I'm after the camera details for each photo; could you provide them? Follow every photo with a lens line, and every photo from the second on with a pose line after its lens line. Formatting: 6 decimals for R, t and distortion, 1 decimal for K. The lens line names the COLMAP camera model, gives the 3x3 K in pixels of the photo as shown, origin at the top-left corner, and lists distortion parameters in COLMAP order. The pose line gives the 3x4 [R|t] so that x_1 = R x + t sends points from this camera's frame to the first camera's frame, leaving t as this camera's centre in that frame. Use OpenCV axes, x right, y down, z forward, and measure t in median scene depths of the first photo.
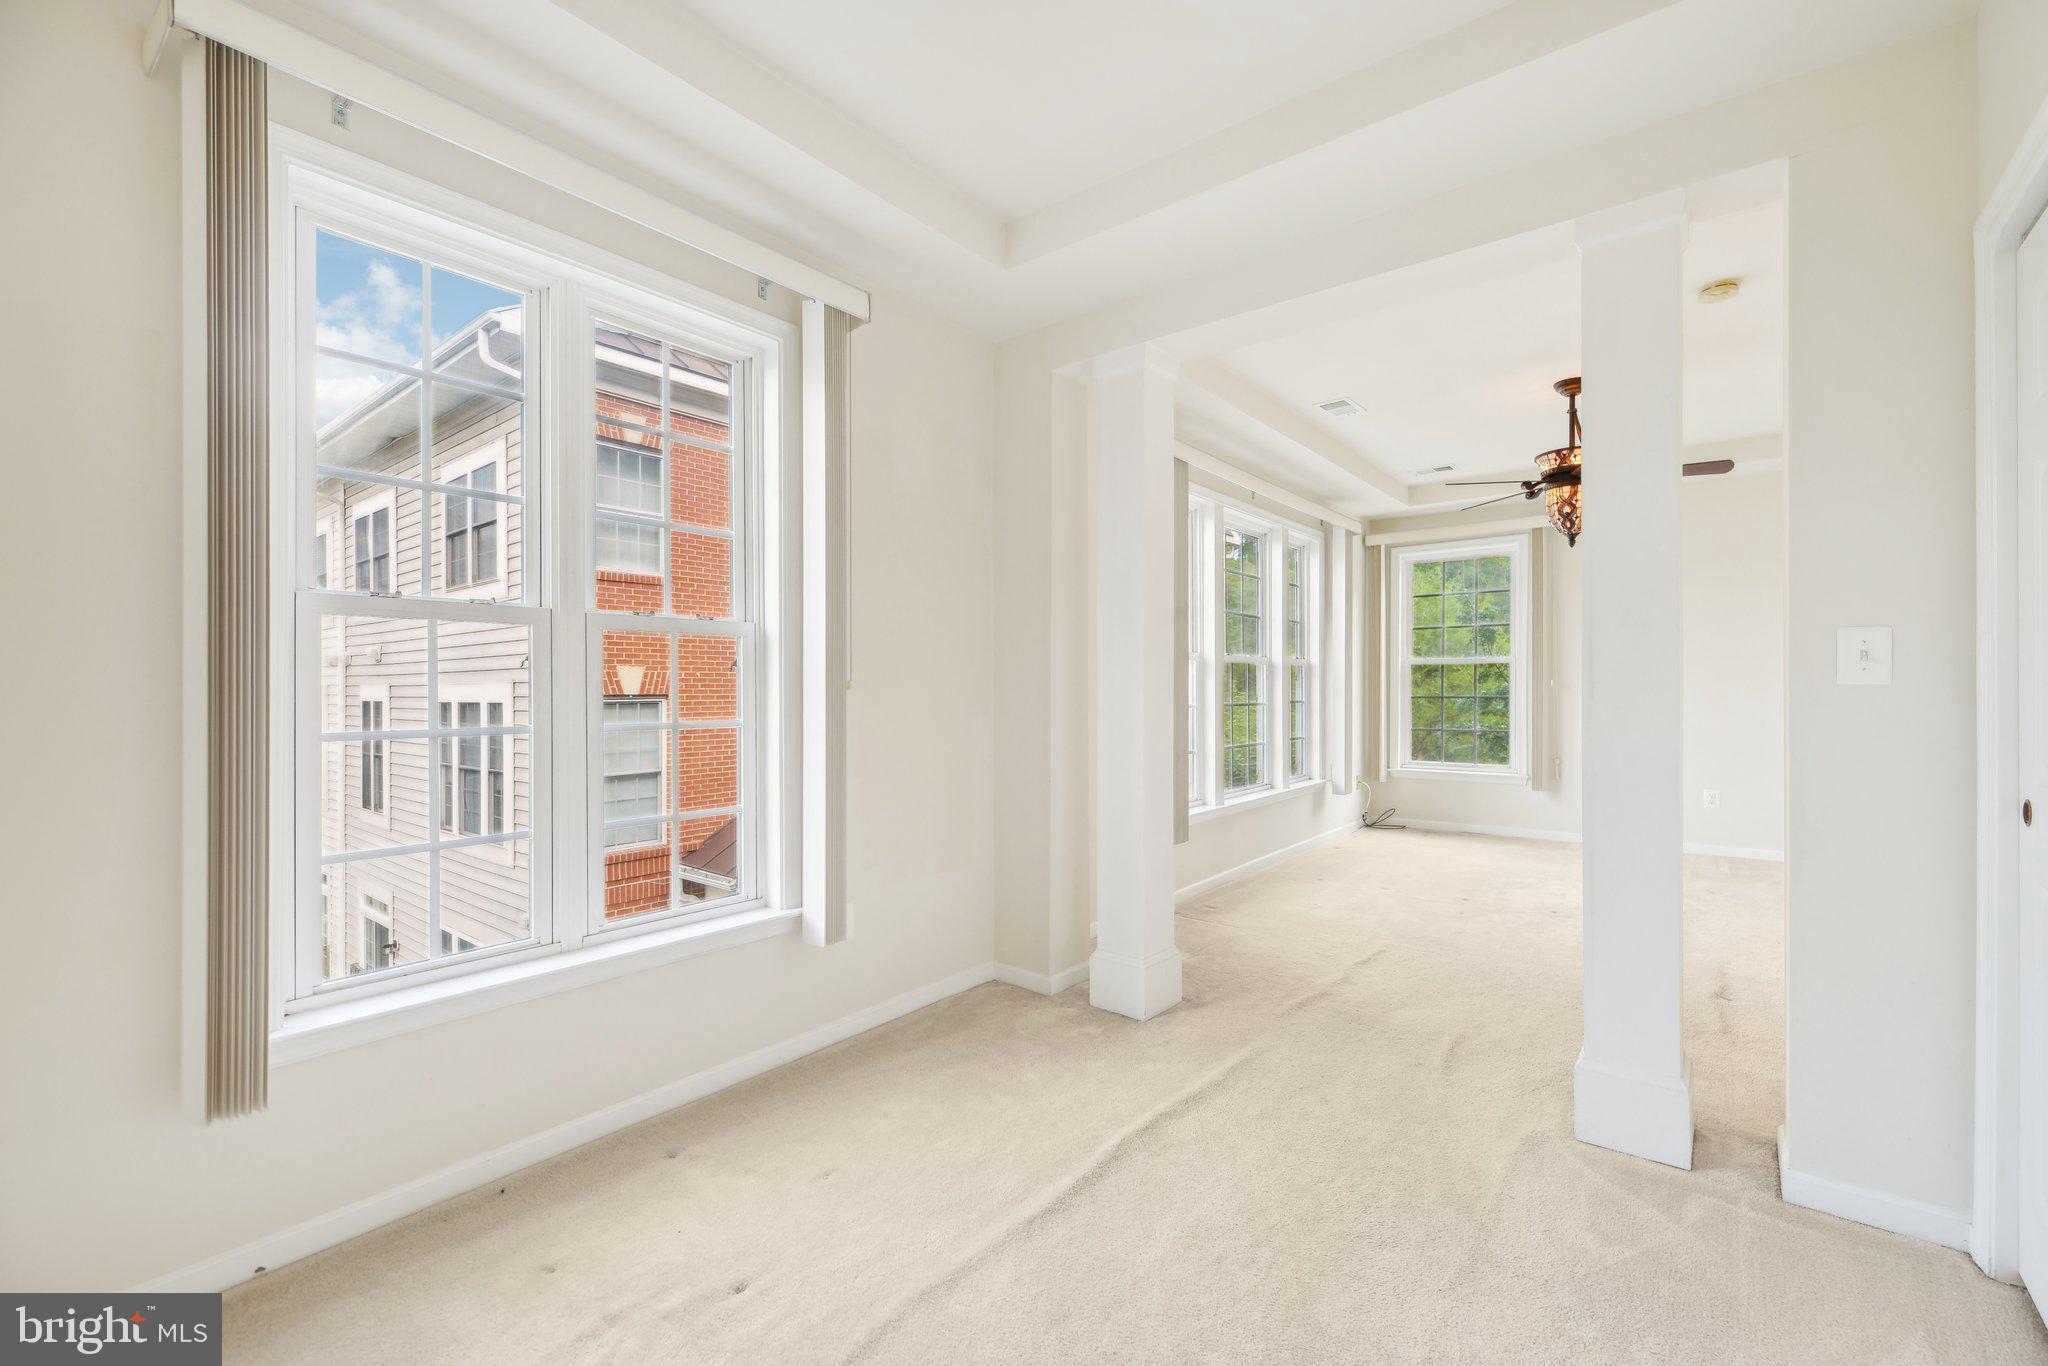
lens RADIAL K [[868.2, 0, 1025.9], [0, 868.2, 696.2], [0, 0, 1]] dist [0.001123, -0.000178]
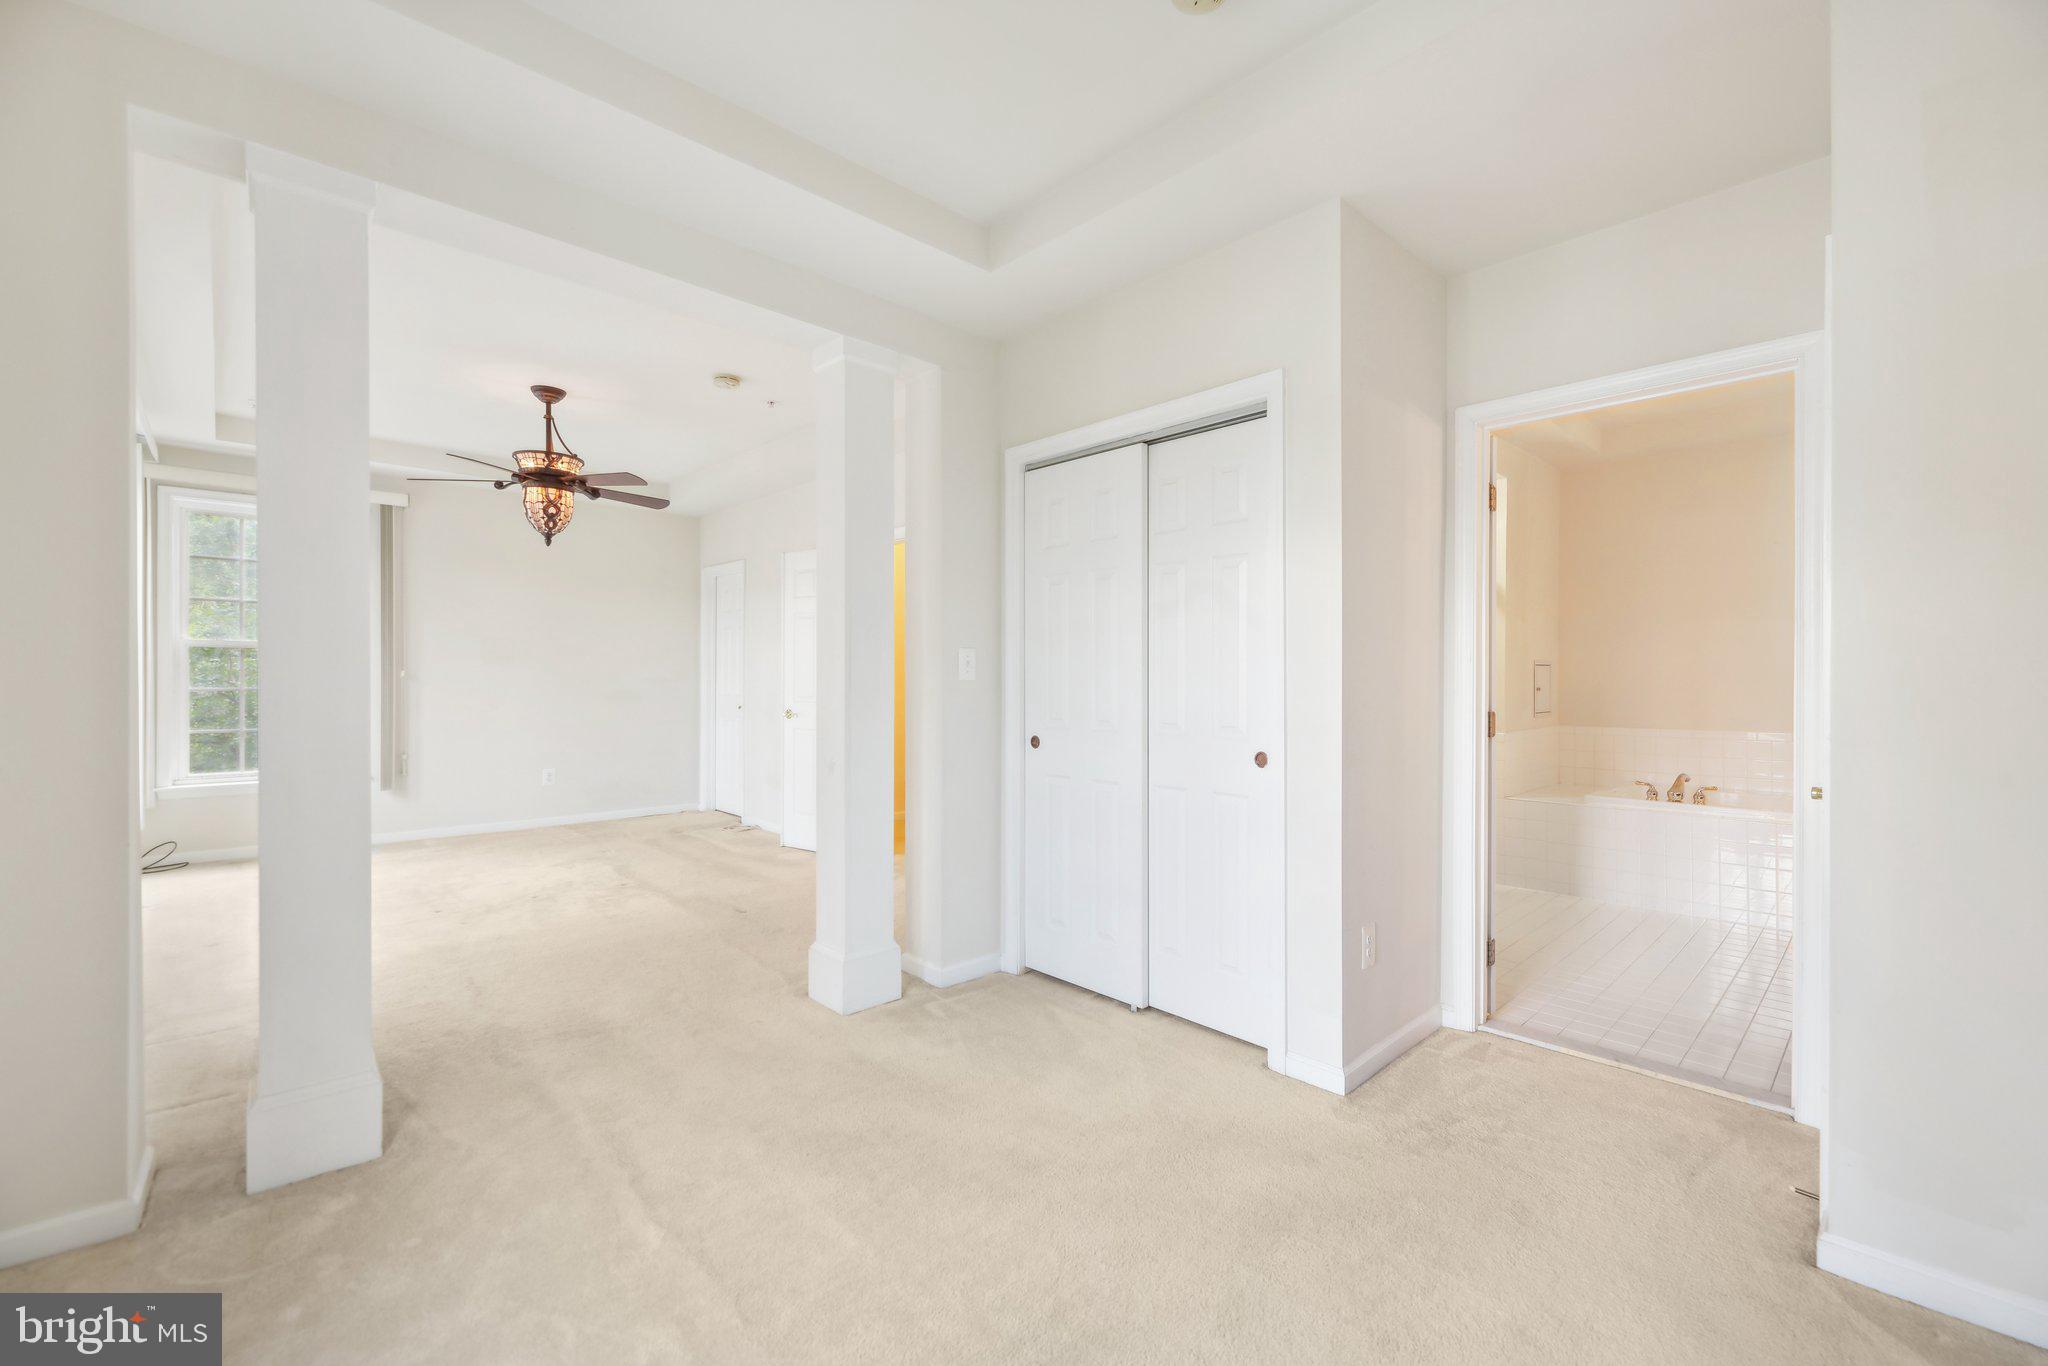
lens RADIAL K [[853.0, 0, 1068.0], [0, 853.0, 683.0], [0, 0, 1]] dist [0.002298, -0.000294]
pose [[0.116089, 0.001485, 0.993238, -0.446059], [0.003257, 0.999993, -0.001876, -0.001852], [-0.993233, 0.003453, 0.116084, 0.346004]]
